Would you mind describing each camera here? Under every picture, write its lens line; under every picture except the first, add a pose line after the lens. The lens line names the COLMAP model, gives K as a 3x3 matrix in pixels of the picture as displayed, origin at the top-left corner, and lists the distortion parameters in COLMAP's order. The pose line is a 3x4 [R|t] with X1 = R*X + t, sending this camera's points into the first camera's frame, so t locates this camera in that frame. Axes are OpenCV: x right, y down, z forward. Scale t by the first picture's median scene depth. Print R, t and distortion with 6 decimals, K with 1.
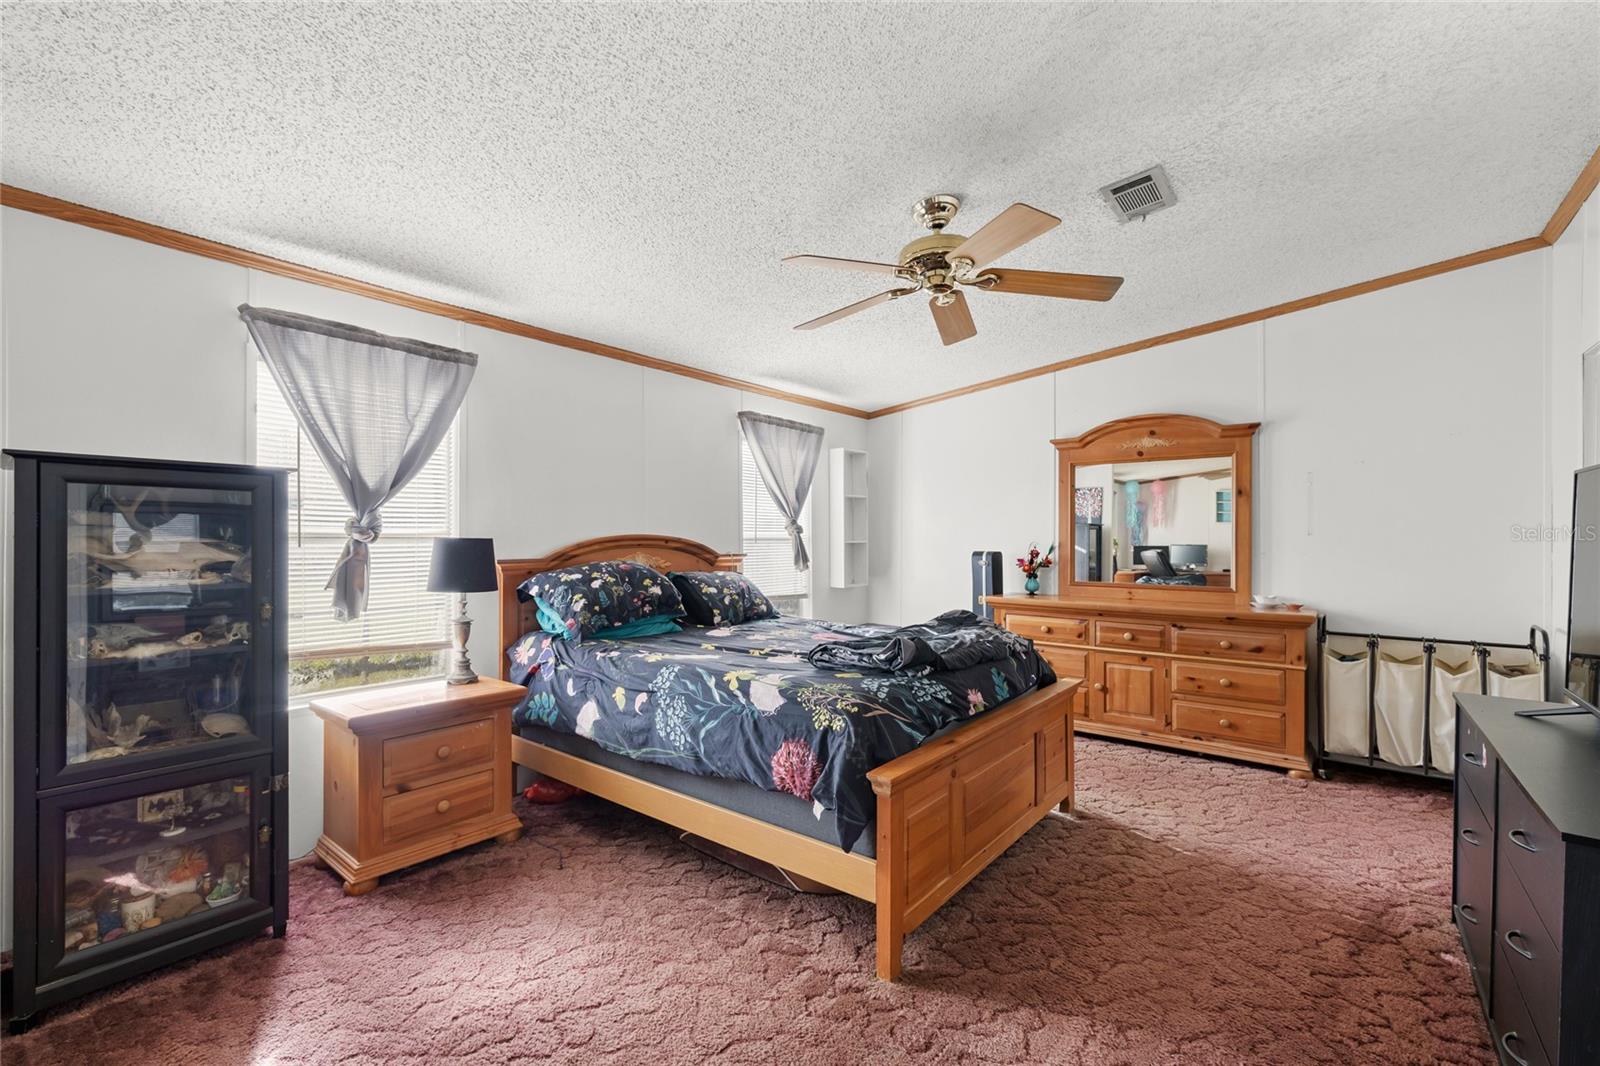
lens RADIAL K [[684.8, 0, 810.1], [0, 684.8, 525.4], [0, 0, 1]] dist [0.000453, 0.000997]
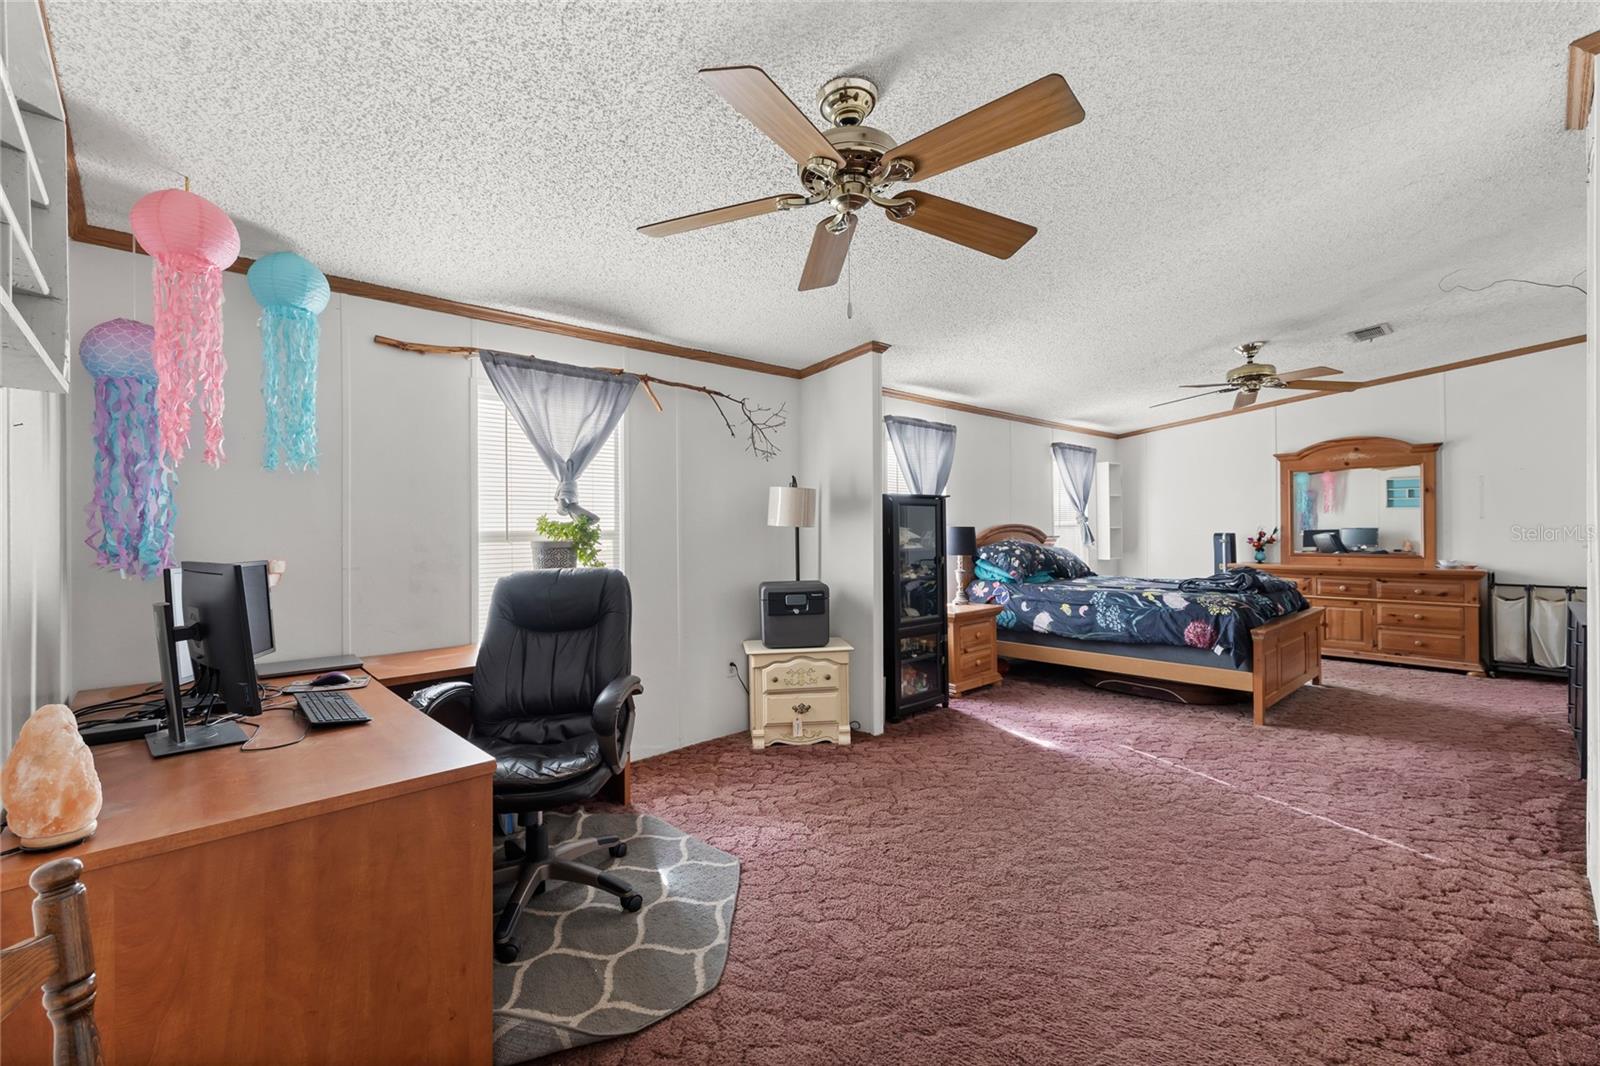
lens RADIAL K [[684.8, 0, 796.8], [0, 684.8, 518.6], [0, 0, 1]] dist [0.000453, 0.000997]
pose [[0.987522, -0.013458, -0.156908, -0.532247], [0.014265, 0.999890, 0.004022, -0.014184], [0.156837, -0.006210, 0.987605, -0.741021]]
